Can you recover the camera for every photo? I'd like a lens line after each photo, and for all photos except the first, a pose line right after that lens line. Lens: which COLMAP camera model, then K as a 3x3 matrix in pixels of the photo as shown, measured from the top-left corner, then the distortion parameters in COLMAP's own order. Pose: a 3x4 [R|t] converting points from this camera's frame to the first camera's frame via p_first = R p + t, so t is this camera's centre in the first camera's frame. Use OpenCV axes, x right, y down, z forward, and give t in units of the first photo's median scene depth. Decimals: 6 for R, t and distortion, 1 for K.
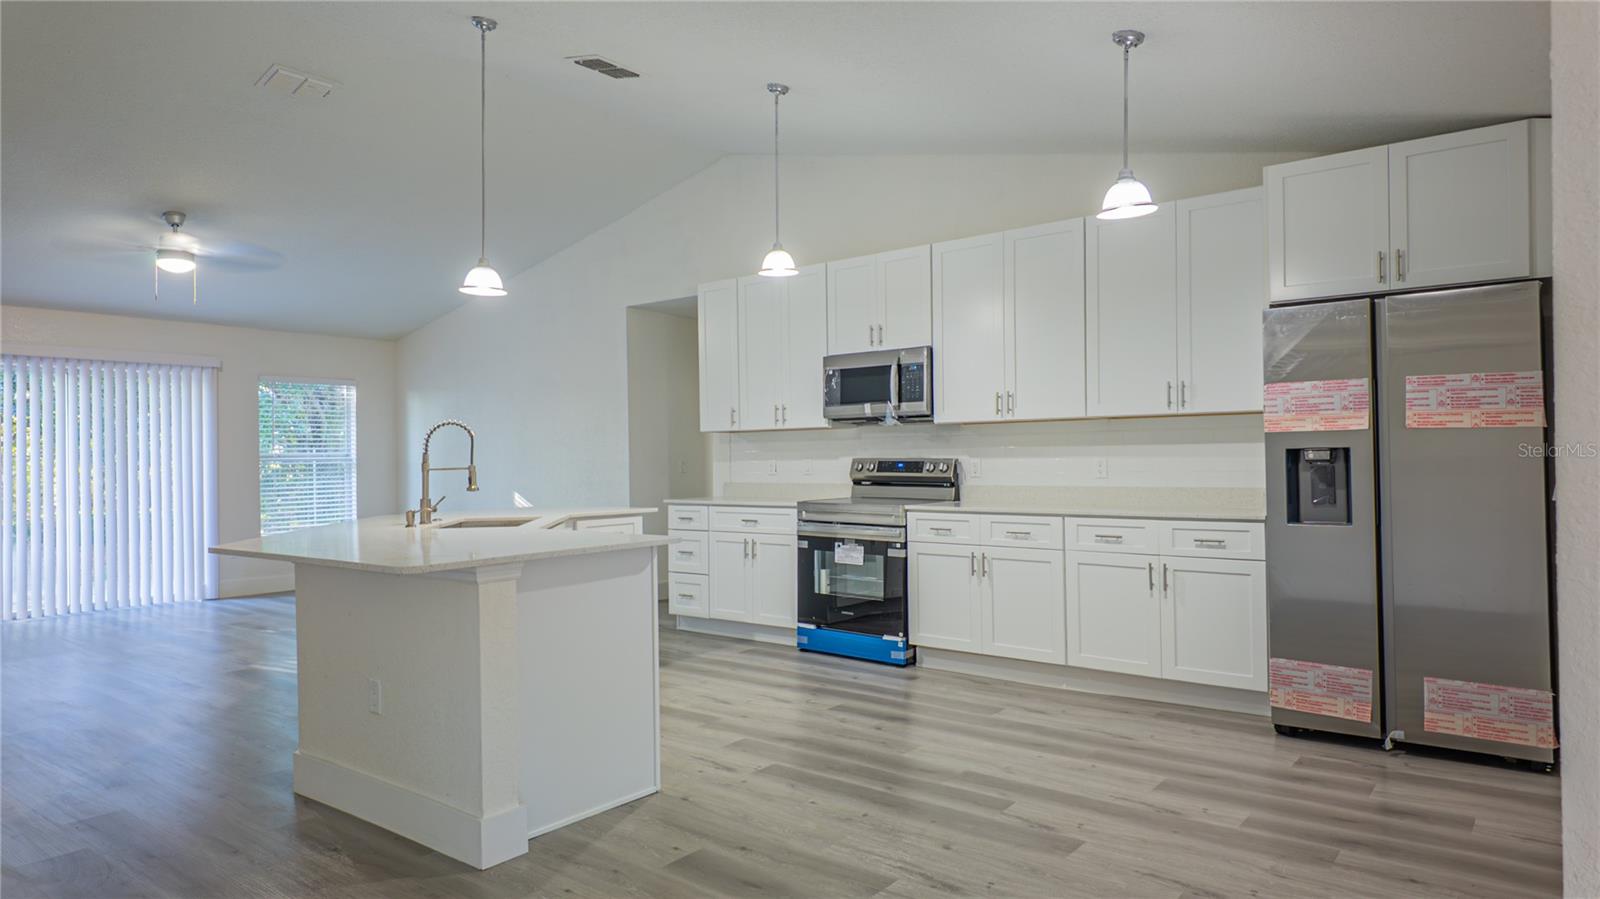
lens RADIAL K [[999.4, 0, 800.0], [0, 999.4, 449.5], [0, 0, 1]] dist [0.088503, -0.094751]
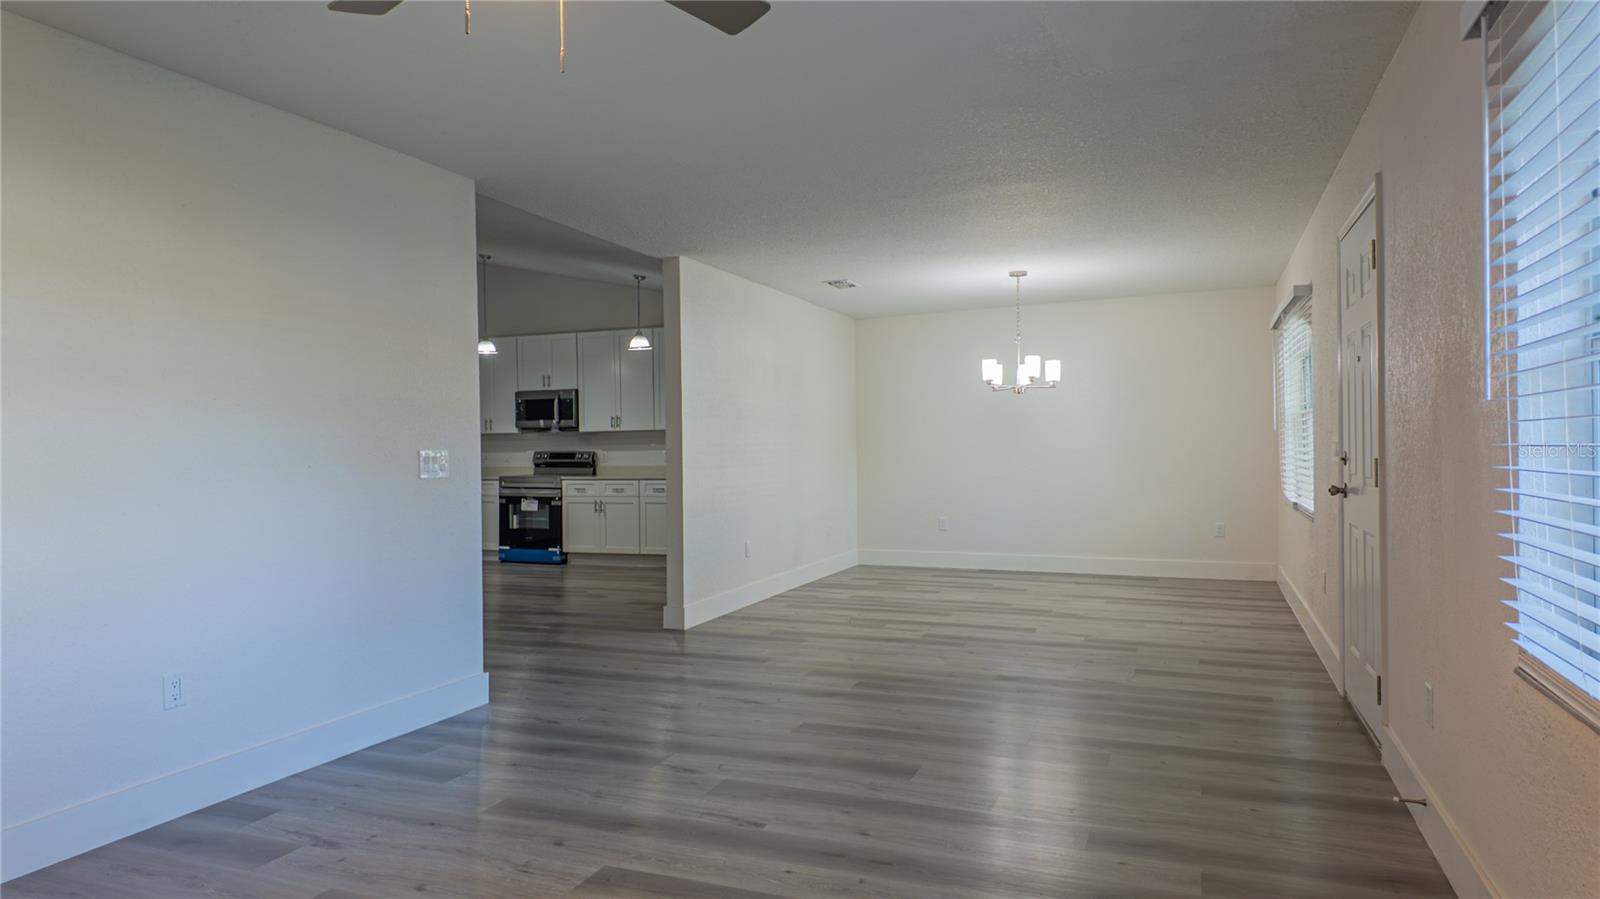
lens RADIAL K [[959.3, 0, 836.0], [0, 959.3, 461.5], [0, 0, 1]] dist [0.094093, 0.000309]
pose [[0.955448, -0.002495, 0.295150, 0.060741], [-0.001617, 0.999905, 0.013686, 0.002849], [-0.295156, -0.013554, 0.955353, -0.790267]]
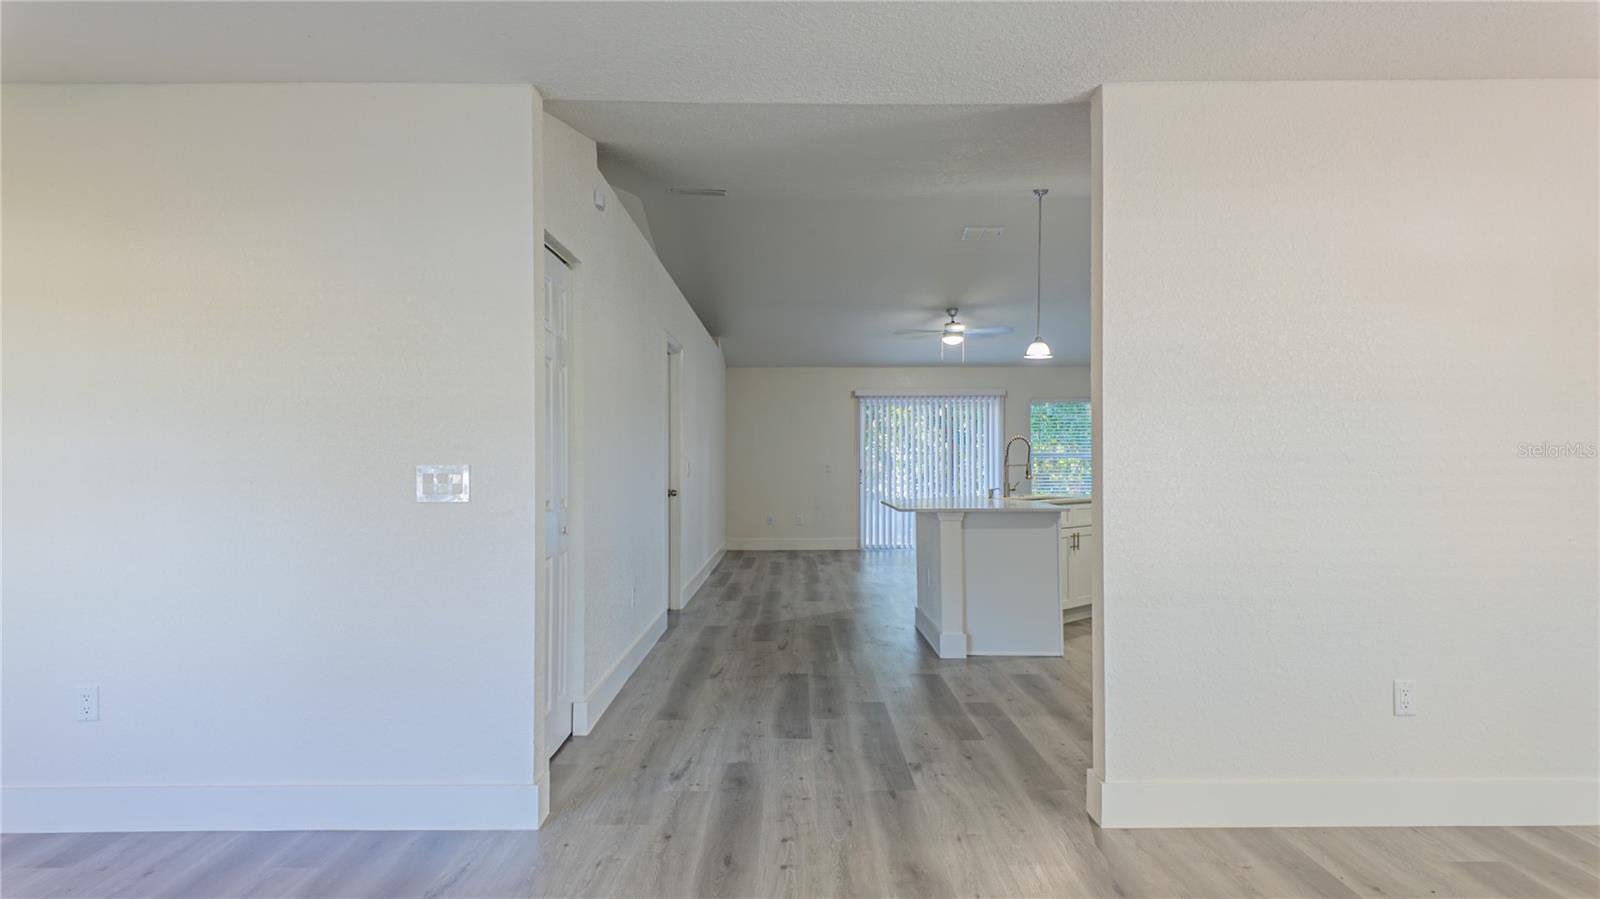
lens RADIAL K [[980.2, 0, 766.6], [0, 980.2, 484.0], [0, 0, 1]] dist [0.050858, -0.002056]
pose [[0.611290, 0.040596, -0.790365, 0.503898], [-0.010249, 0.999006, 0.043386, -0.012020], [0.791340, -0.018421, 0.611098, -0.241308]]
